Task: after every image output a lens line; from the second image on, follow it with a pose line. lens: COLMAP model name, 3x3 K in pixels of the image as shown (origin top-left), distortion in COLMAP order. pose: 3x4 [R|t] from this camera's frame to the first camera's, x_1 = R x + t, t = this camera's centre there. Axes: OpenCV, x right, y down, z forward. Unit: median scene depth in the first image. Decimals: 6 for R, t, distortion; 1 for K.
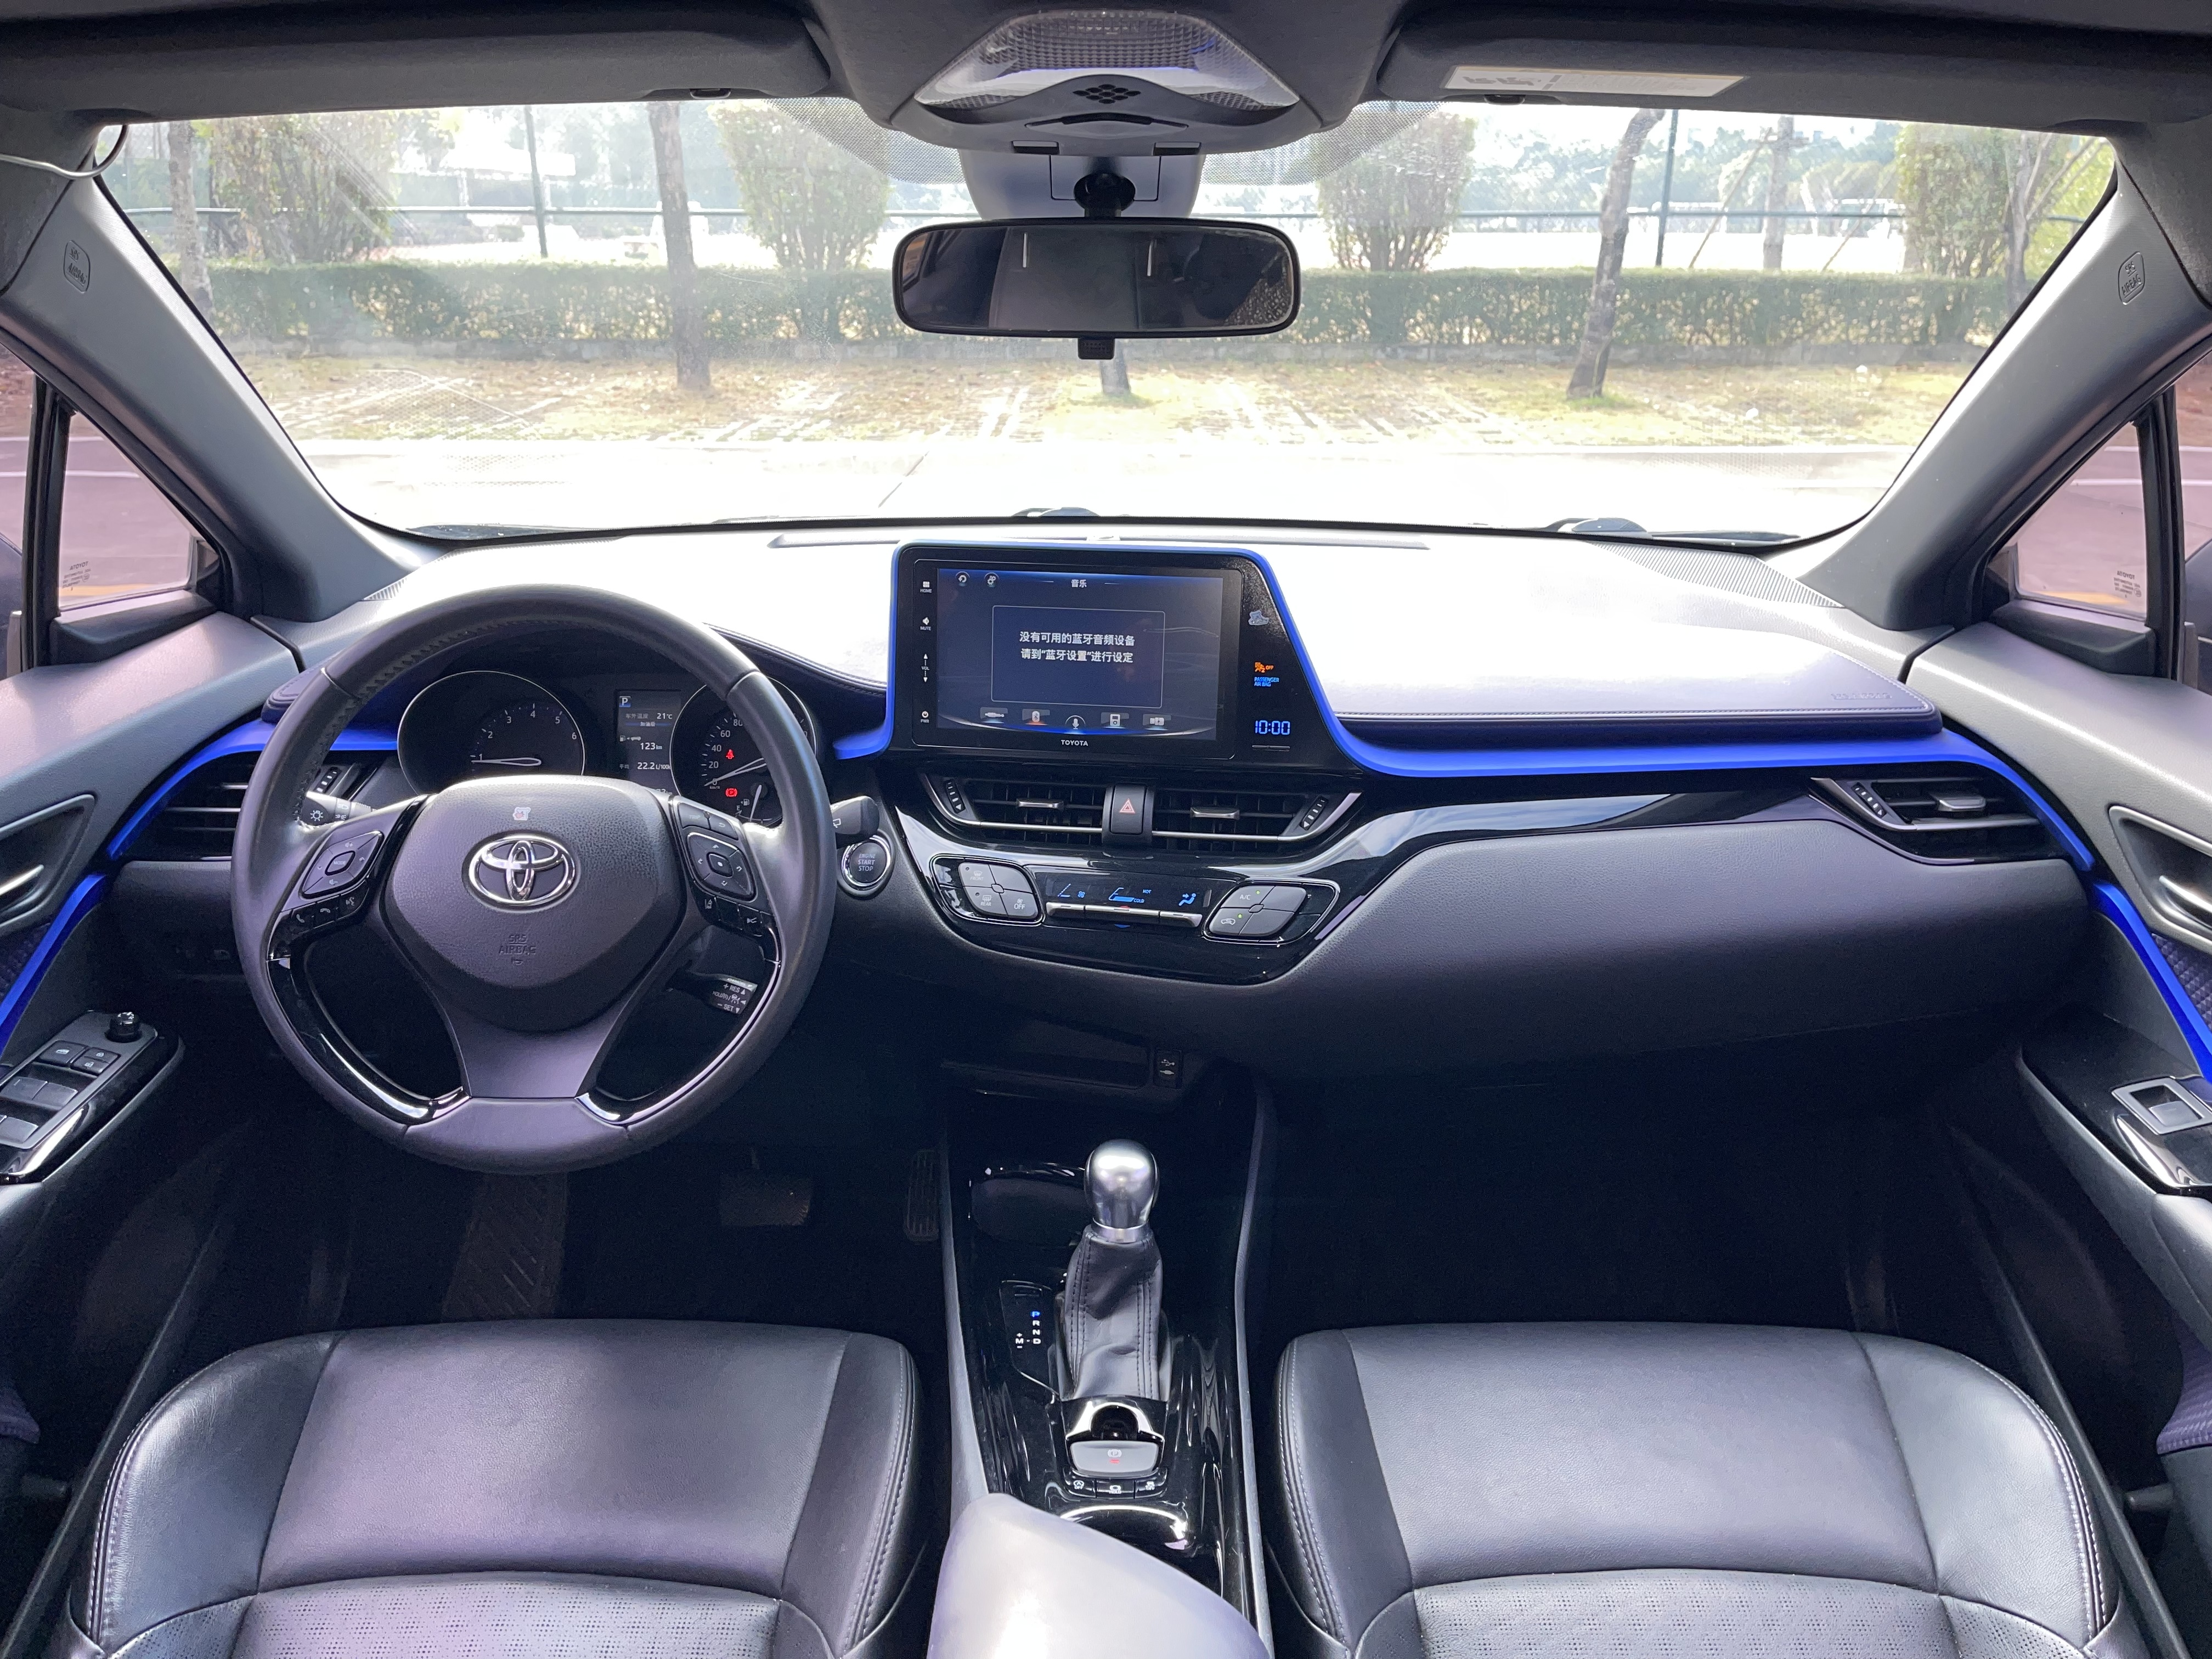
lens RADIAL K [[1619.3, 0, 1113.3], [0, 1619.3, 841.3], [0, 0, 1]] dist [0.022010, -0.037842]
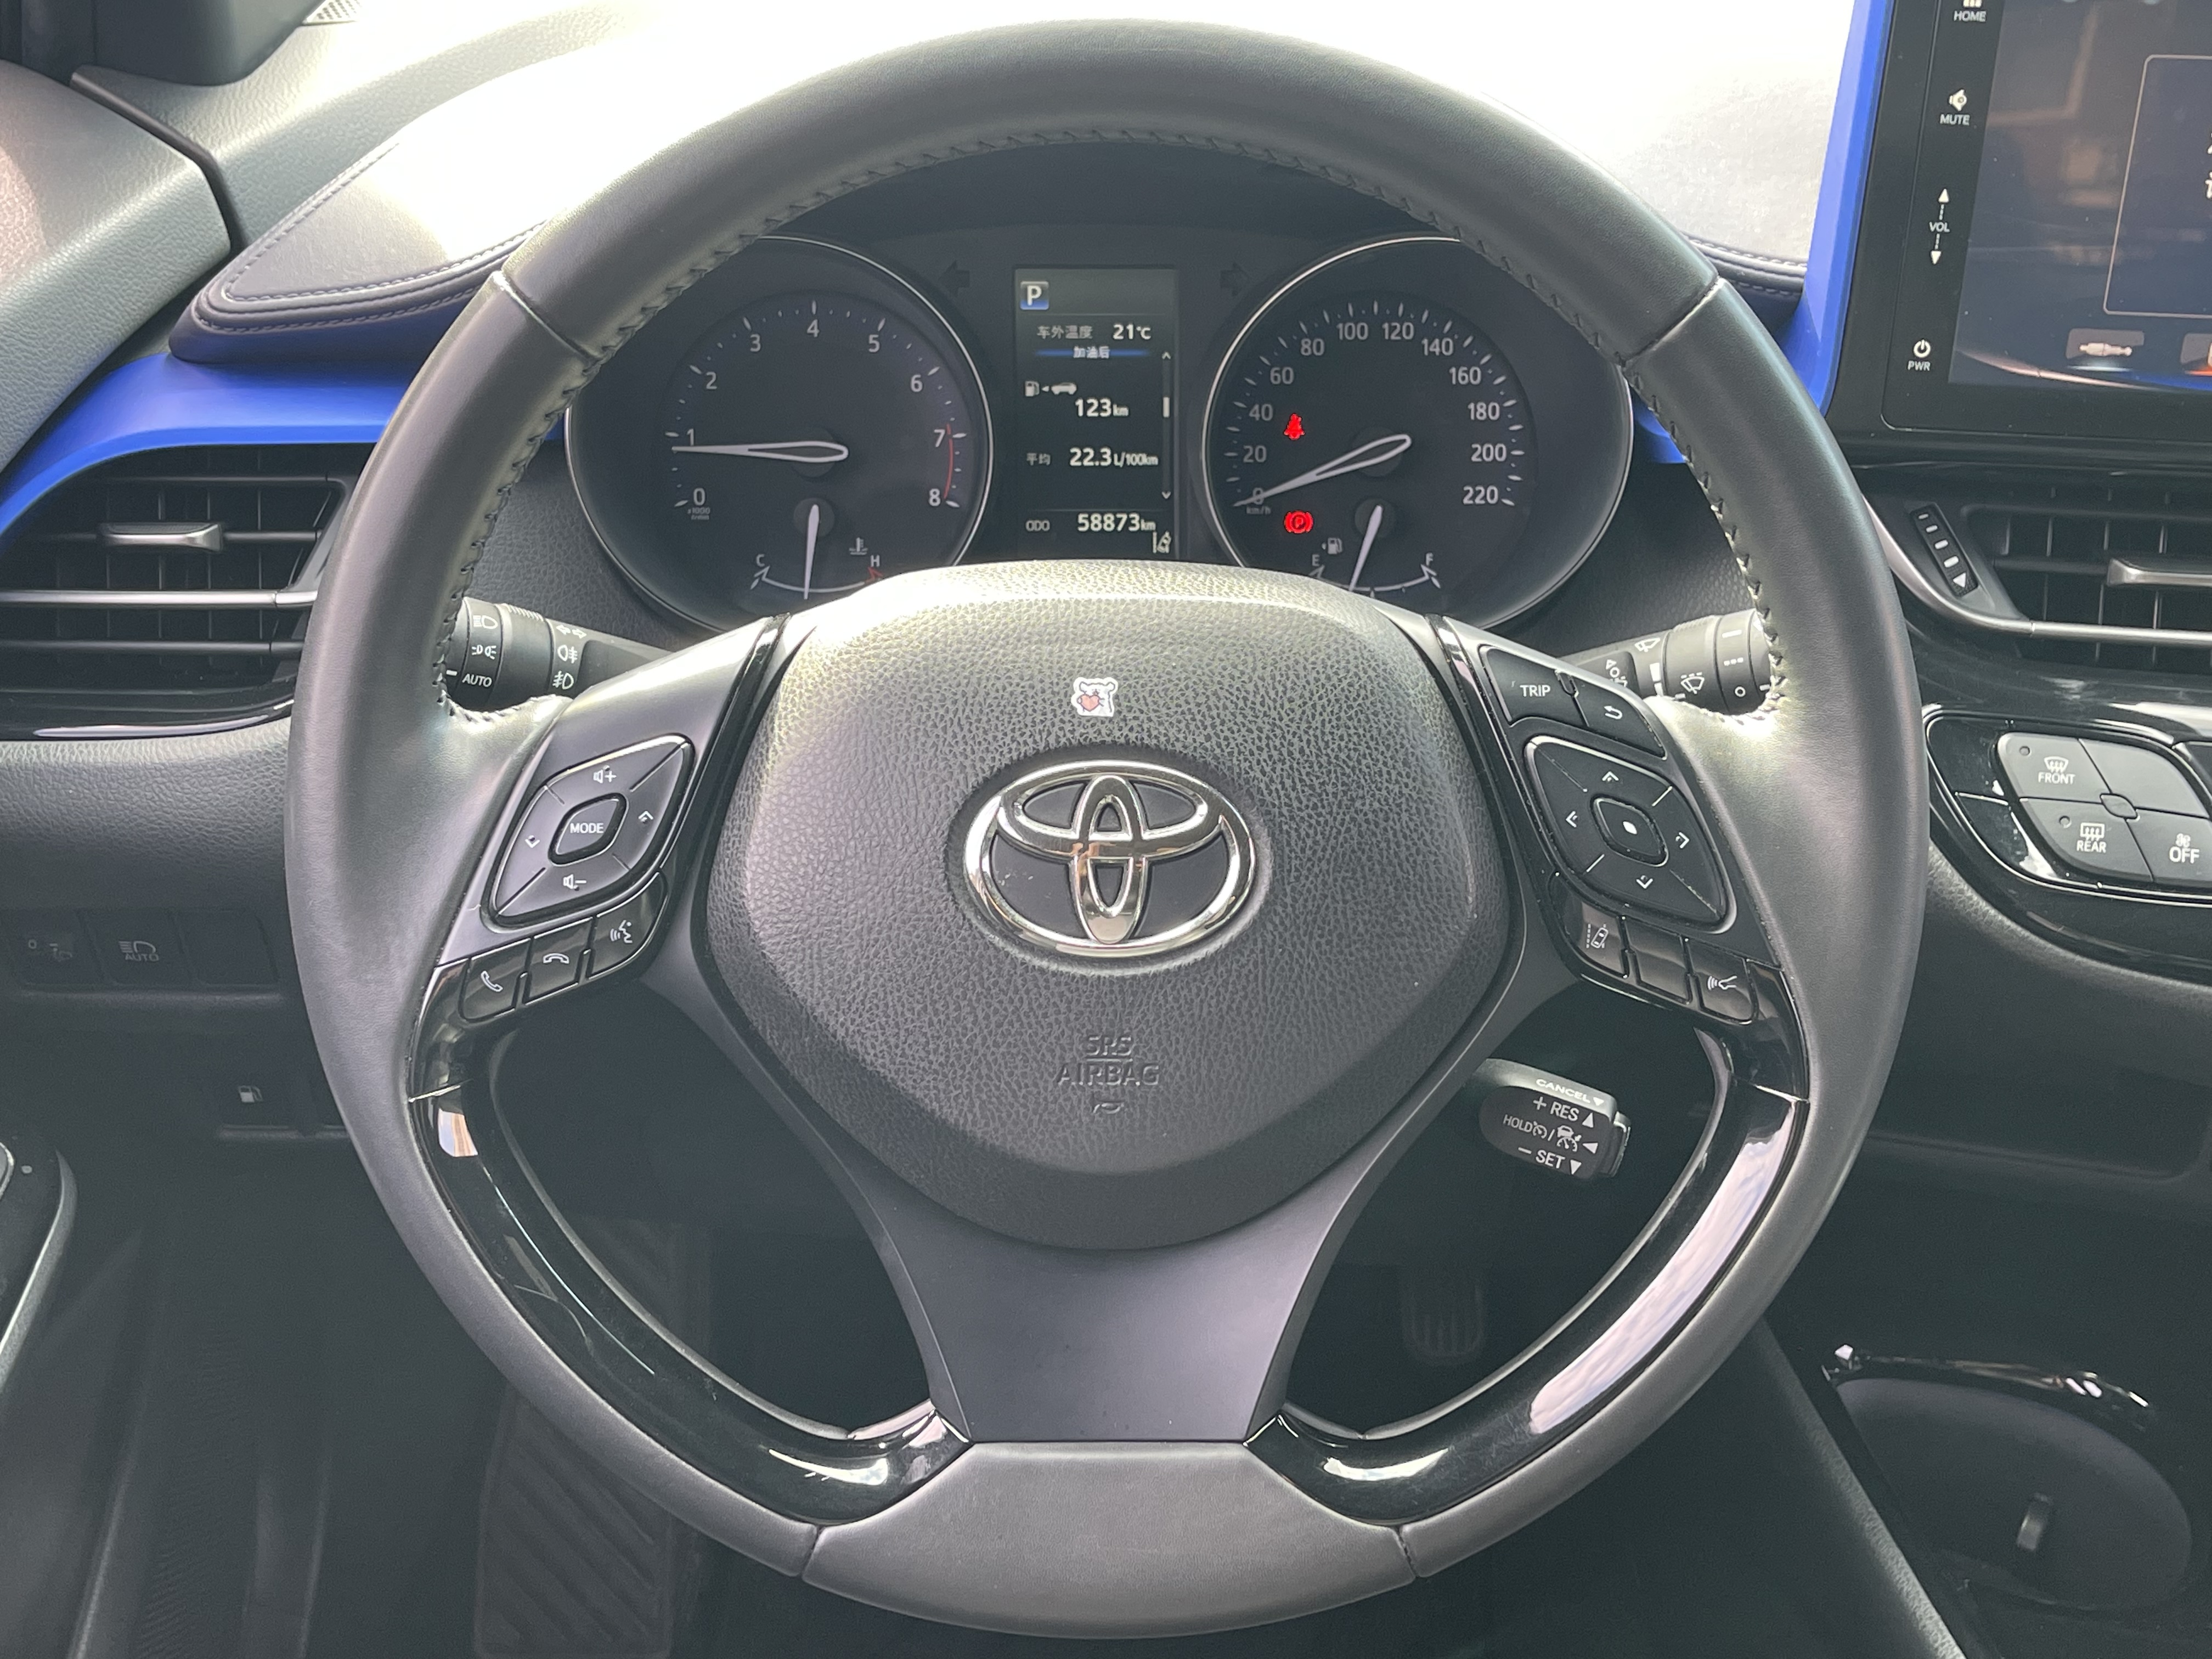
lens RADIAL K [[2534.9, 0, 1101.9], [0, 2534.9, 836.1], [0, 0, 1]] dist [0.052022, 0.000000]
pose [[0.999959, -0.004550, 0.007799, -0.358769], [0.003010, 0.982311, 0.187234, -0.089530], [-0.008513, -0.187203, 0.982284, 0.432113]]
